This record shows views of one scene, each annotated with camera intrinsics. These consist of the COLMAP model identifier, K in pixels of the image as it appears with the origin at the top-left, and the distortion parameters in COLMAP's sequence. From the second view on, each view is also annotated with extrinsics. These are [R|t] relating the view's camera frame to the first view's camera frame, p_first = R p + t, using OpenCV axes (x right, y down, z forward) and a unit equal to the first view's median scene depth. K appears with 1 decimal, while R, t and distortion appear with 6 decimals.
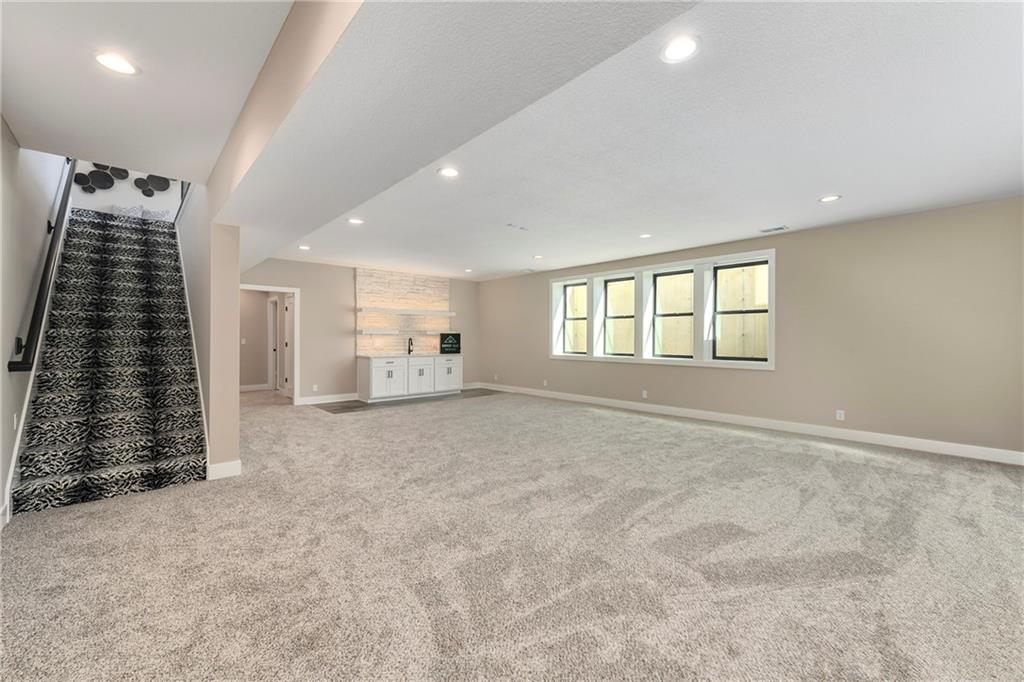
lens RADIAL K [[416.8, 0, 517.9], [0, 416.8, 334.3], [0, 0, 1]] dist [0.001977, 0.000056]
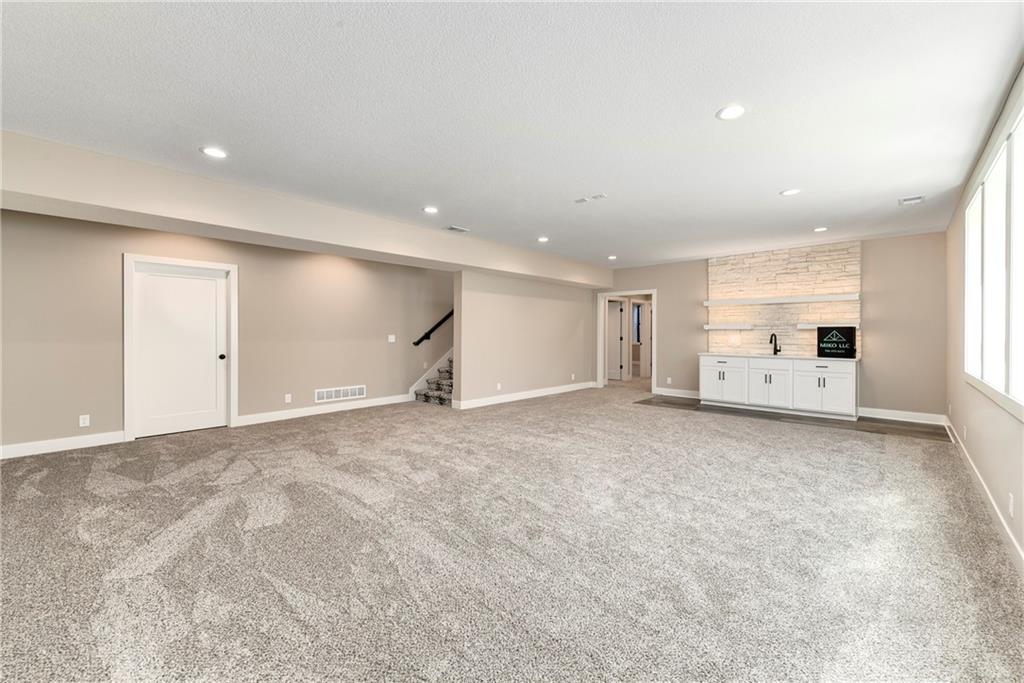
lens RADIAL K [[416.8, 0, 517.9], [0, 416.8, 334.8], [0, 0, 1]] dist [0.001977, 0.000056]
pose [[0.079594, 0.001921, -0.996826, 0.462455], [0.005813, 0.999980, 0.002391, 0.005920], [0.996810, -0.005985, 0.079581, 0.455213]]
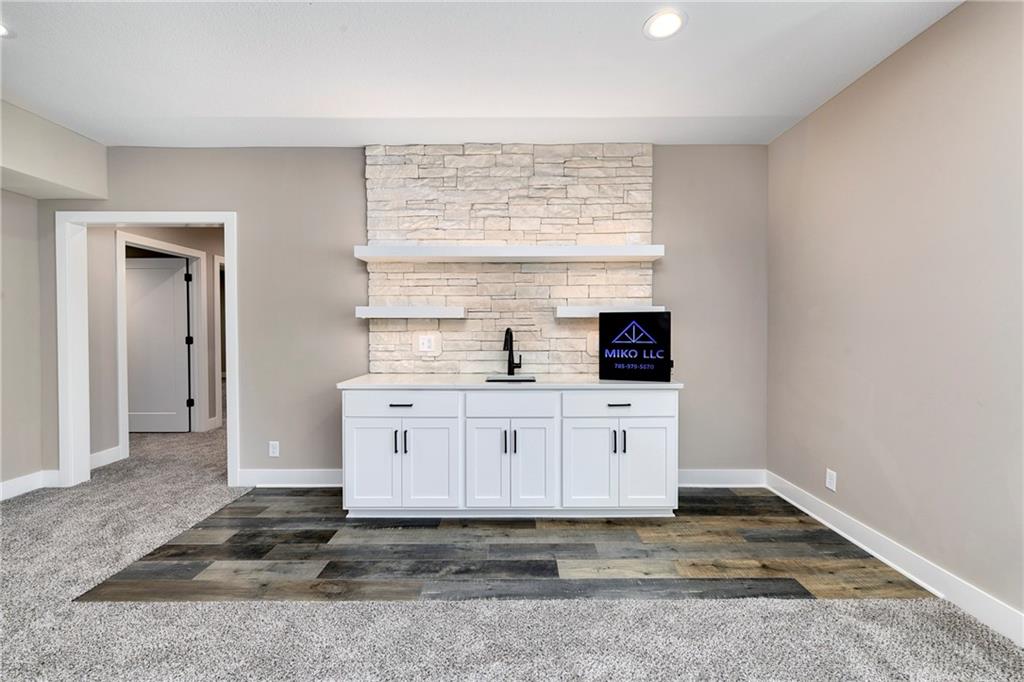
lens RADIAL K [[416.8, 0, 517.9], [0, 416.8, 334.3], [0, 0, 1]] dist [0.001977, 0.000056]
pose [[0.732828, 0.006755, -0.680381, -0.020753], [0.009159, 0.999762, 0.019791, 0.006742], [0.680353, -0.020735, 0.732591, 0.737403]]
